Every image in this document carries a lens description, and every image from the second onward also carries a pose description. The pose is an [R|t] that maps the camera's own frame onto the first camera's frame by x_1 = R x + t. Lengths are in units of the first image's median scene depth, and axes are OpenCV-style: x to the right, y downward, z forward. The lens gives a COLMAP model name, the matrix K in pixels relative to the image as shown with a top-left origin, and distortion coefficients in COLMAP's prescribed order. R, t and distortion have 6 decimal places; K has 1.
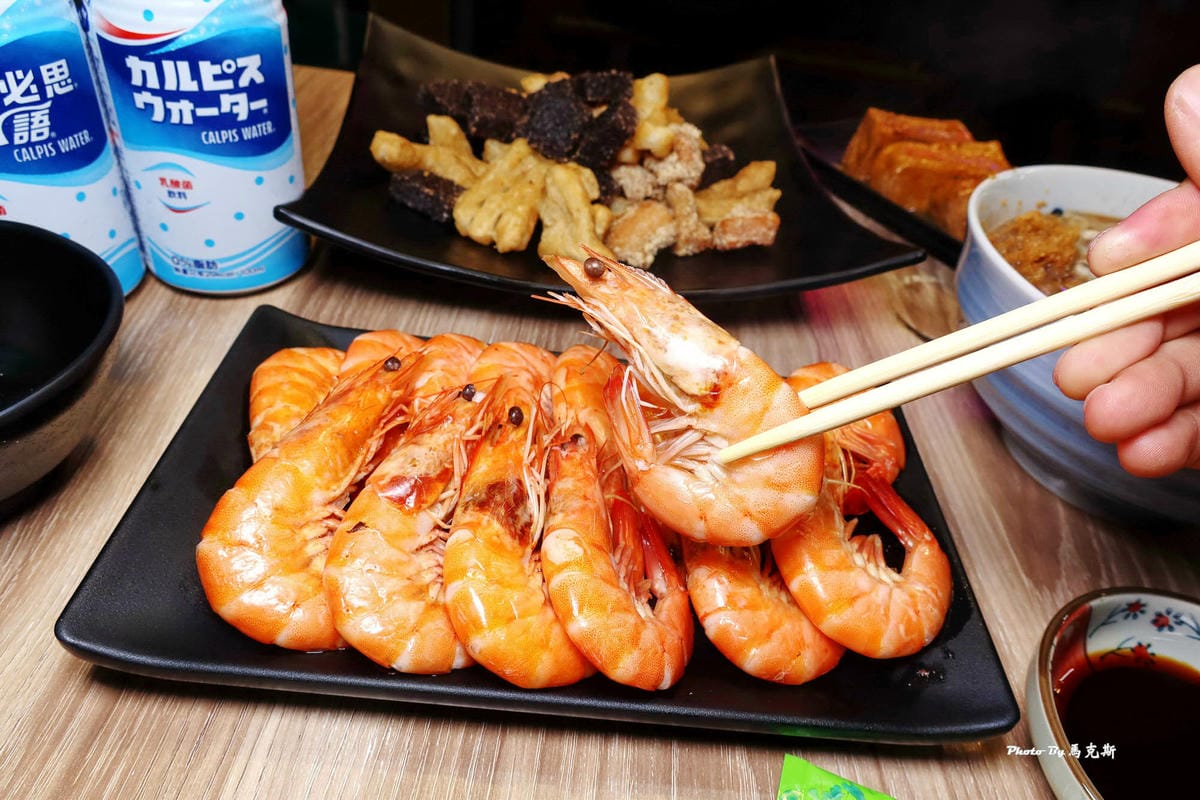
lens RADIAL K [[802.5, 0, 598.3], [0, 802.5, 395.0], [0, 0, 1]] dist [-0.021596, 0.004220]
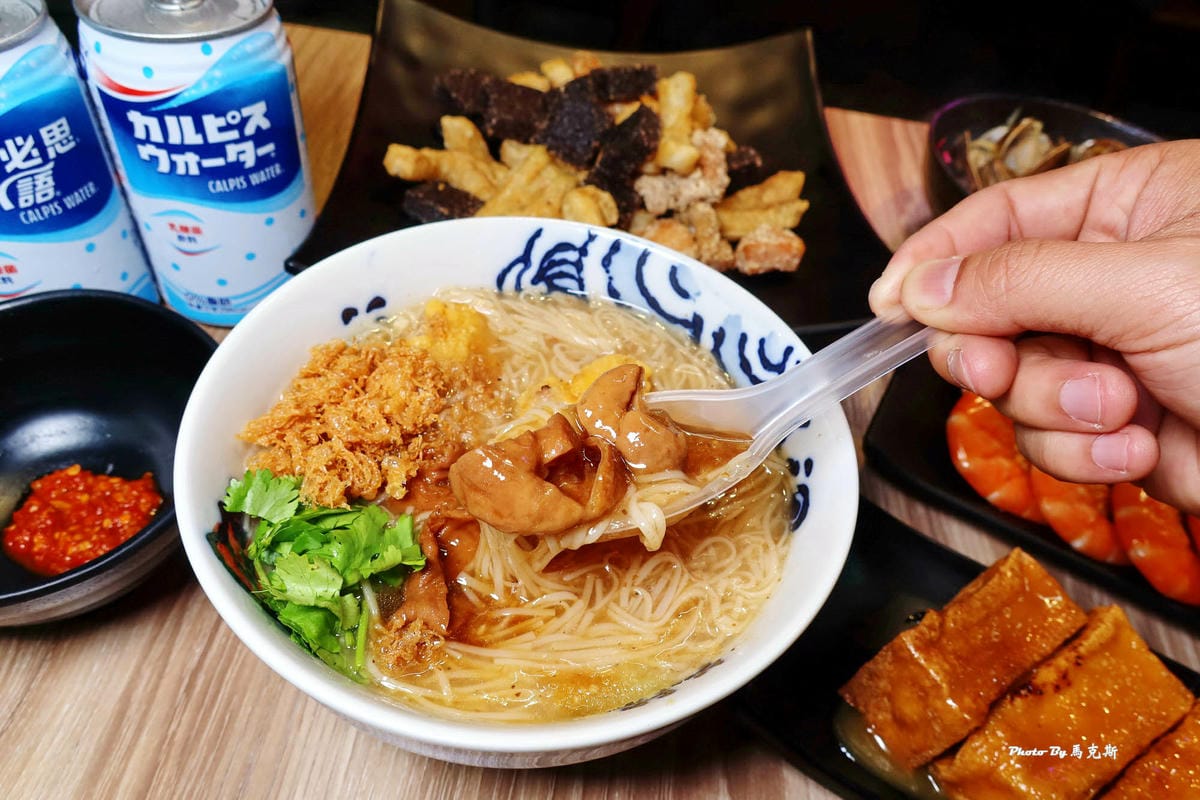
lens RADIAL K [[802.5, 0, 601.0], [0, 802.5, 391.6], [0, 0, 1]] dist [-0.021596, 0.004220]
pose [[0.999378, 0.024894, -0.024988, 0.009878], [-0.021596, 0.991980, 0.124536, -0.168743], [0.027888, -0.123919, 0.991900, 0.012137]]
